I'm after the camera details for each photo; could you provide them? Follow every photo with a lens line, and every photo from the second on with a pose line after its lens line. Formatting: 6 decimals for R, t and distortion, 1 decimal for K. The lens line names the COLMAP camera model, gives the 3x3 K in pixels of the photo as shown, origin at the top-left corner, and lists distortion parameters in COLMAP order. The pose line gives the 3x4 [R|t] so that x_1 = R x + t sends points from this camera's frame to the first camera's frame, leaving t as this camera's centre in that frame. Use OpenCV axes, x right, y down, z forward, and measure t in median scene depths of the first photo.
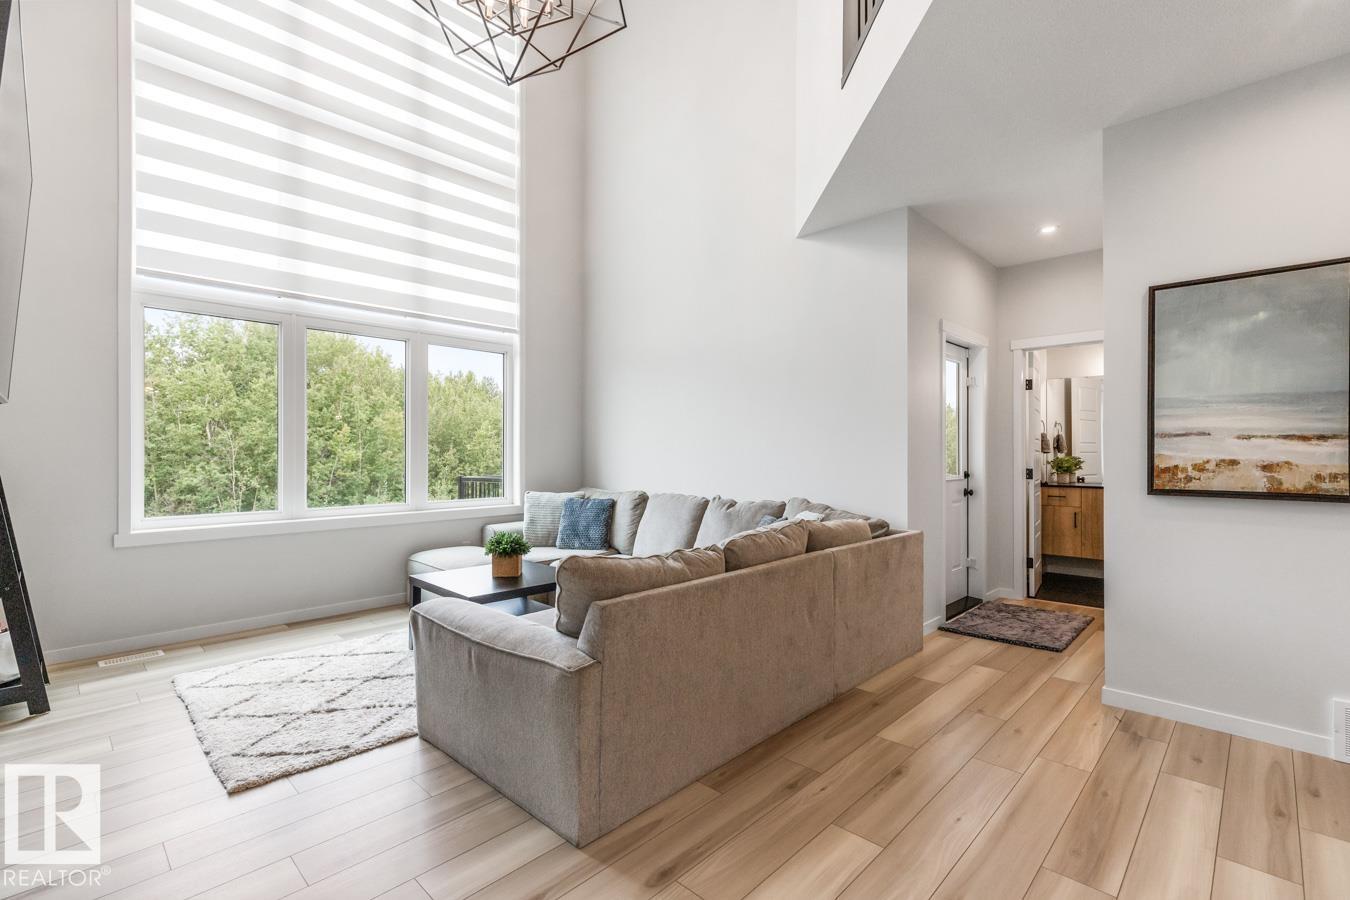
lens RADIAL K [[608.6, 0, 675.0], [0, 608.6, 450.0], [0, 0, 1]] dist [0.001717, -0.000072]
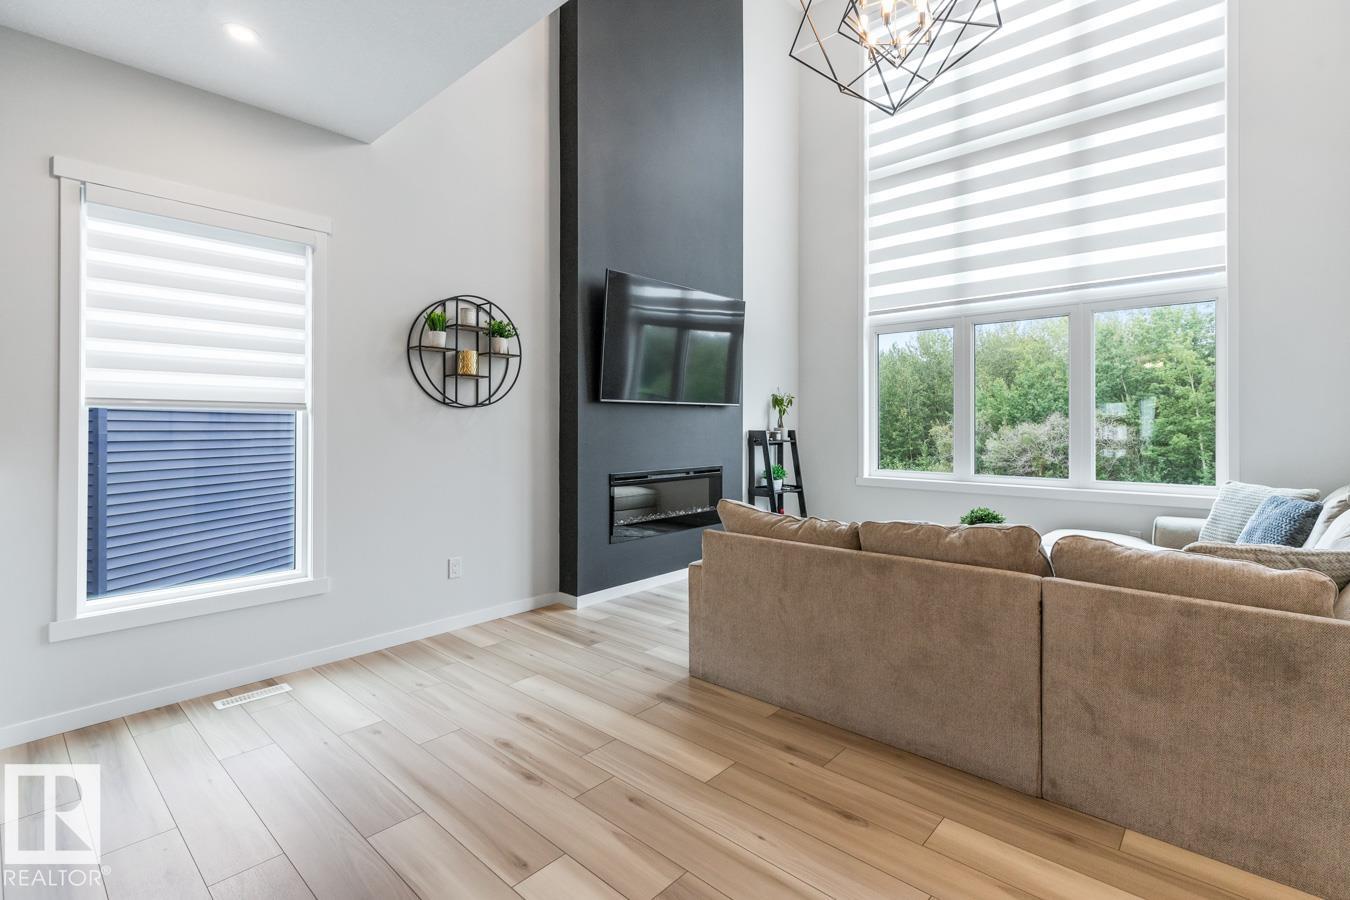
lens RADIAL K [[630.4, 0, 674.5], [0, 630.4, 418.1], [0, 0, 1]] dist [-0.001082, -0.000235]
pose [[0.024718, -0.013877, -0.999598, 0.823818], [0.000683, 0.999904, -0.013865, -0.000492], [0.999694, -0.000340, 0.024725, 0.499120]]
